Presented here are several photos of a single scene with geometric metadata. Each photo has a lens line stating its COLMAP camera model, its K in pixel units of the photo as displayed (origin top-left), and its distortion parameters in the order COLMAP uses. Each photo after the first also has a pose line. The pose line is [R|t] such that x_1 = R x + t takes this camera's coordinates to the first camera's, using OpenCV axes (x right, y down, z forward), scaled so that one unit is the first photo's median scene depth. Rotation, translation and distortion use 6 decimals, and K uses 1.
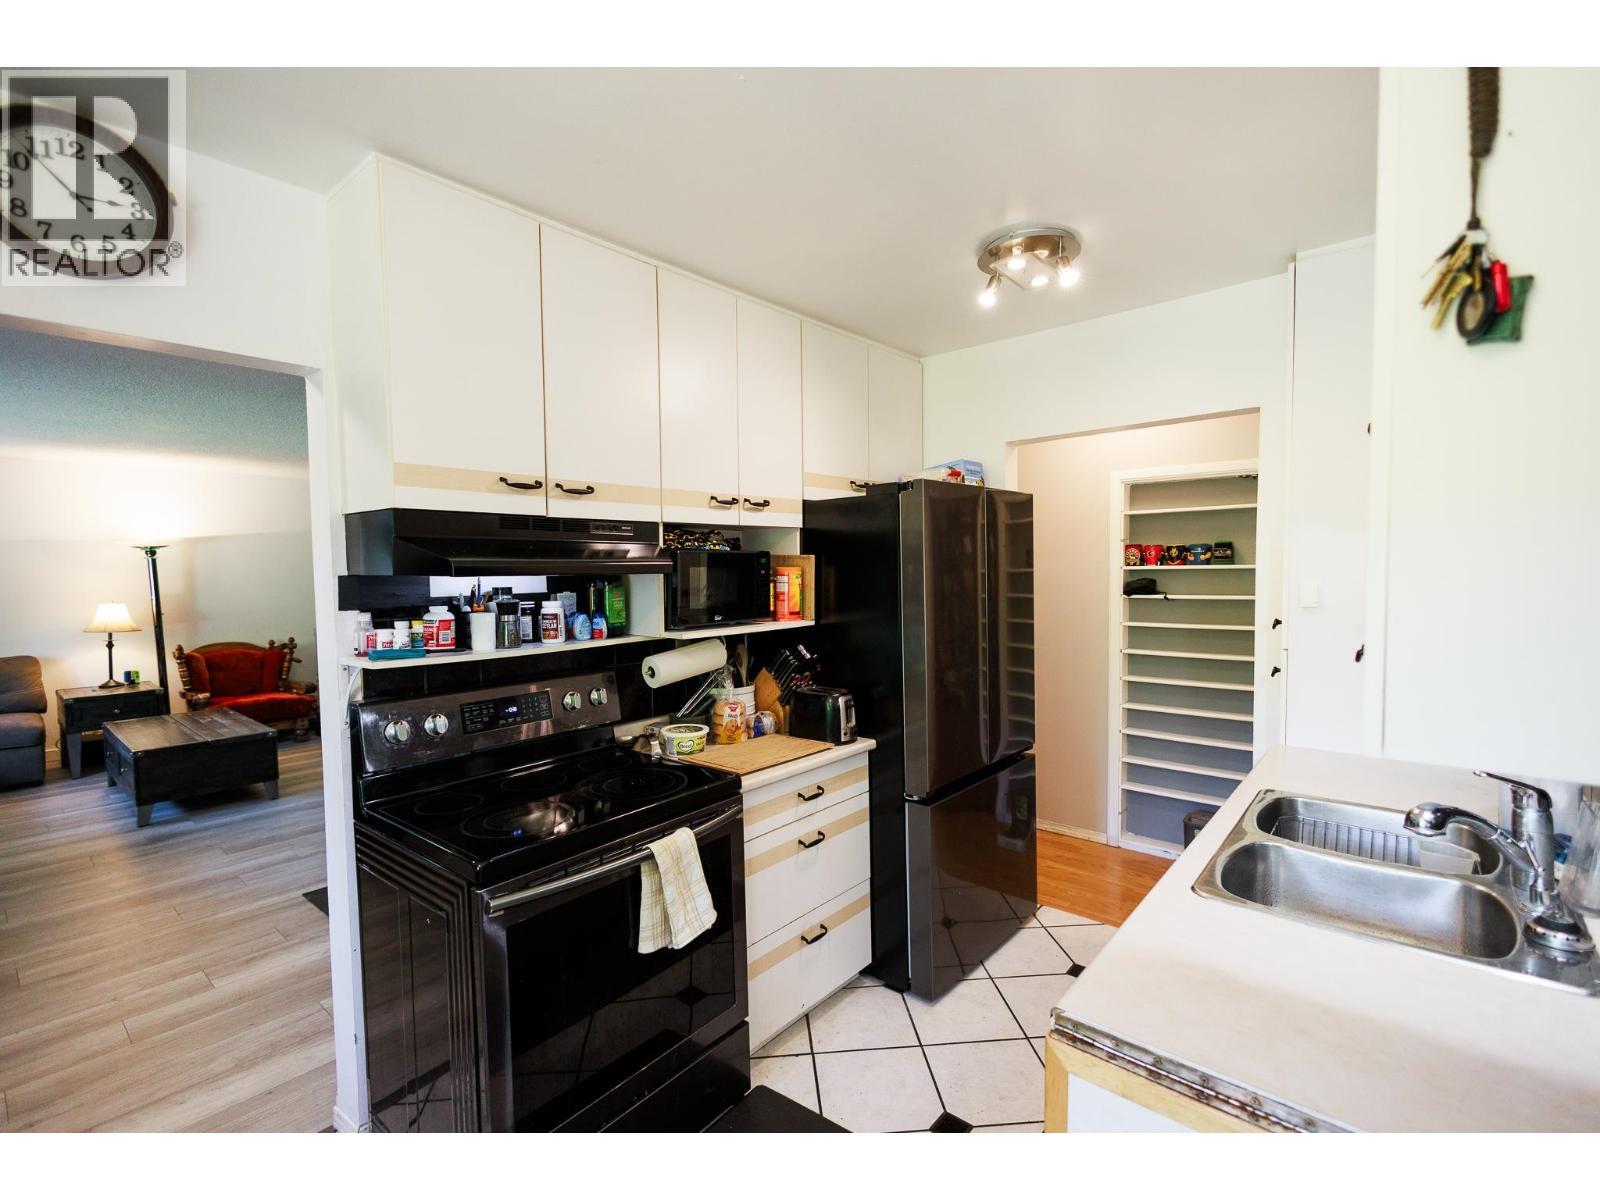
lens RADIAL K [[740.5, 0, 800.0], [0, 740.5, 600.0], [0, 0, 1]] dist [0.001317, 0.001270]
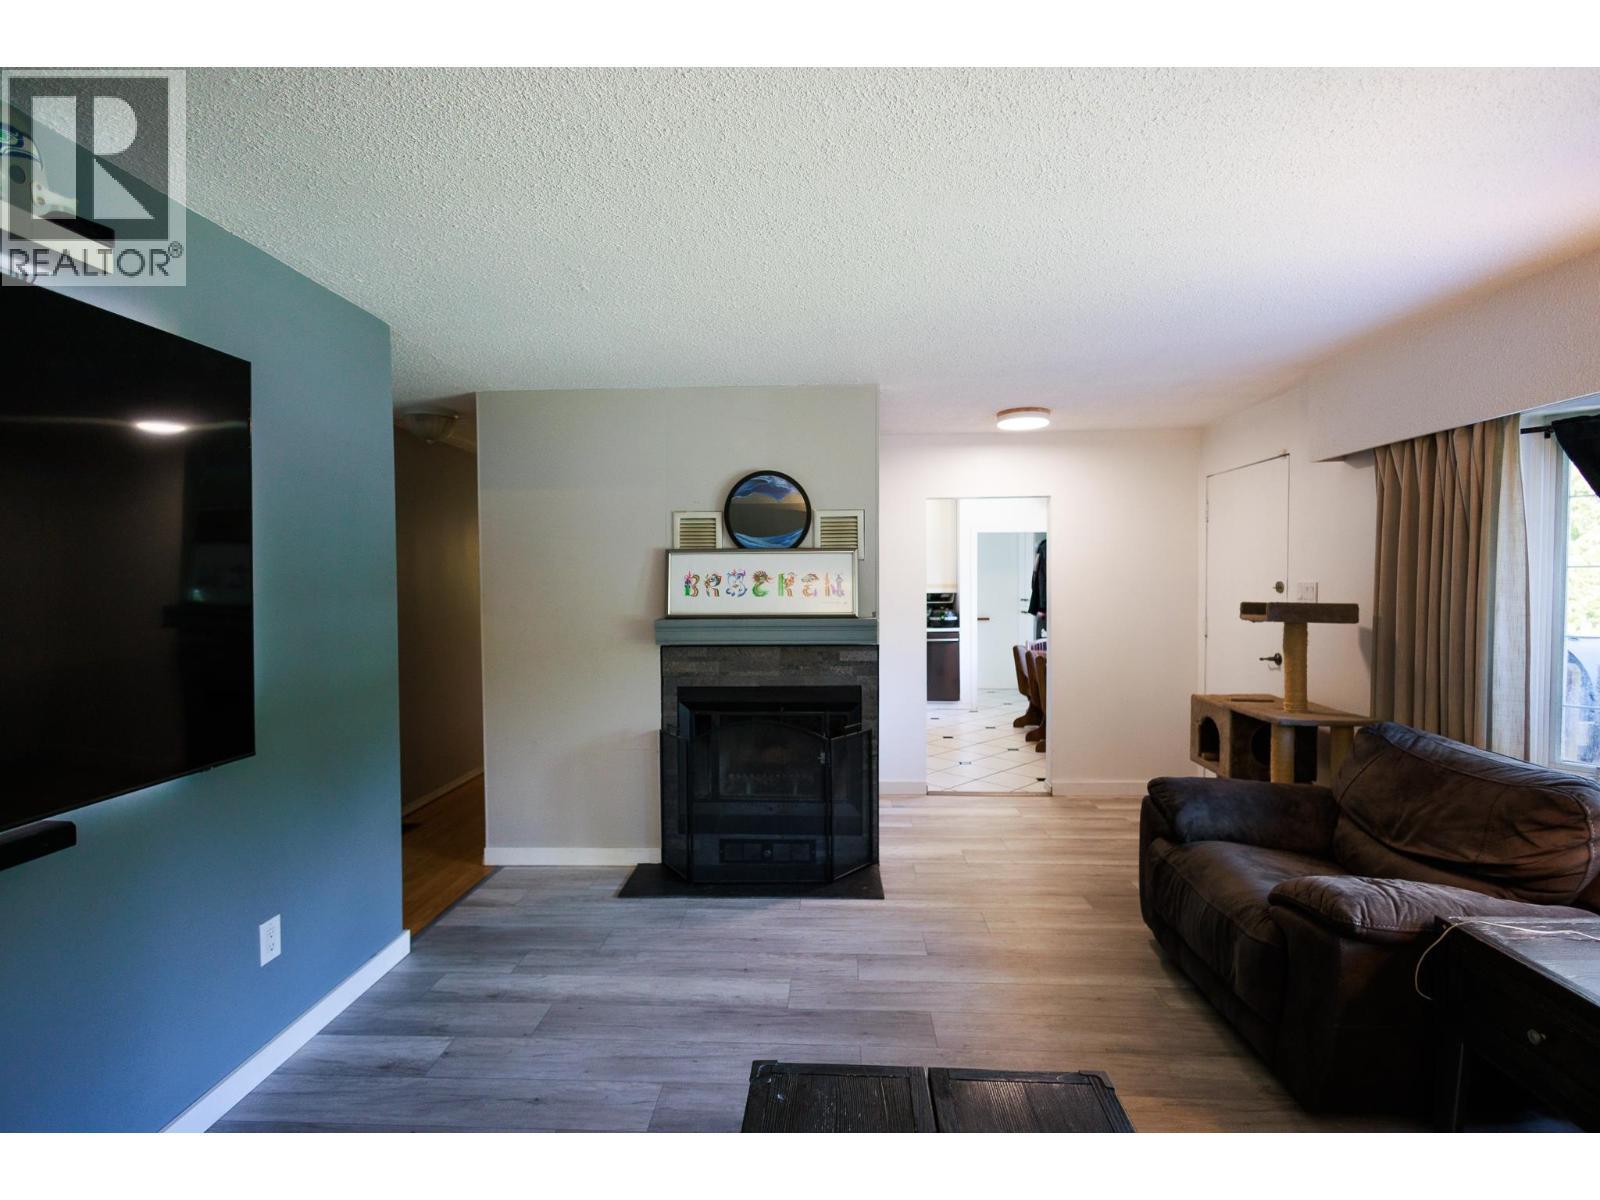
lens RADIAL K [[740.5, 0, 800.0], [0, 740.5, 600.0], [0, 0, 1]] dist [0.001317, 0.001270]
pose [[-0.613195, -0.006710, 0.789903, -0.823680], [0.053970, 0.997271, 0.050367, -0.027698], [-0.788086, 0.073516, -0.611160, 0.994351]]
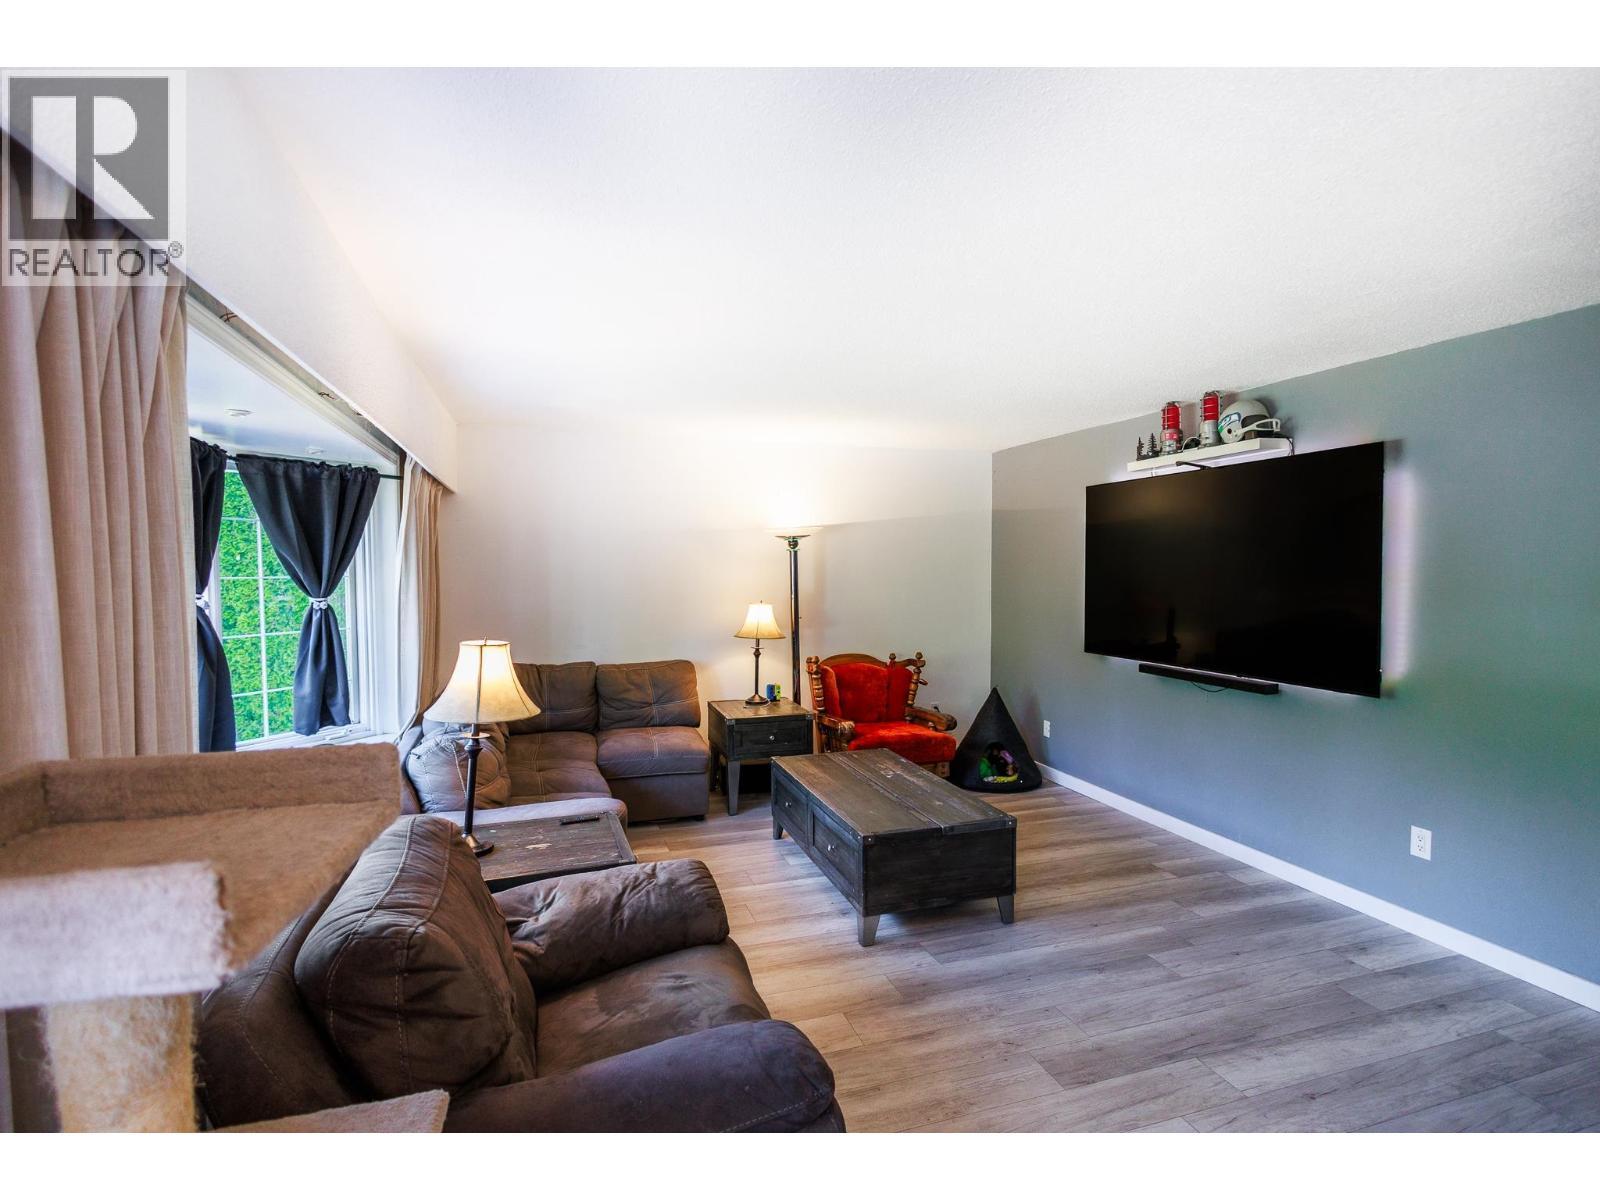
lens RADIAL K [[740.5, 0, 800.0], [0, 740.5, 600.0], [0, 0, 1]] dist [0.001317, 0.001270]
pose [[0.864037, 0.034815, -0.502222, -0.470204], [-0.035523, 0.999336, 0.008160, -0.008103], [0.502173, 0.010790, 0.864700, 0.299898]]
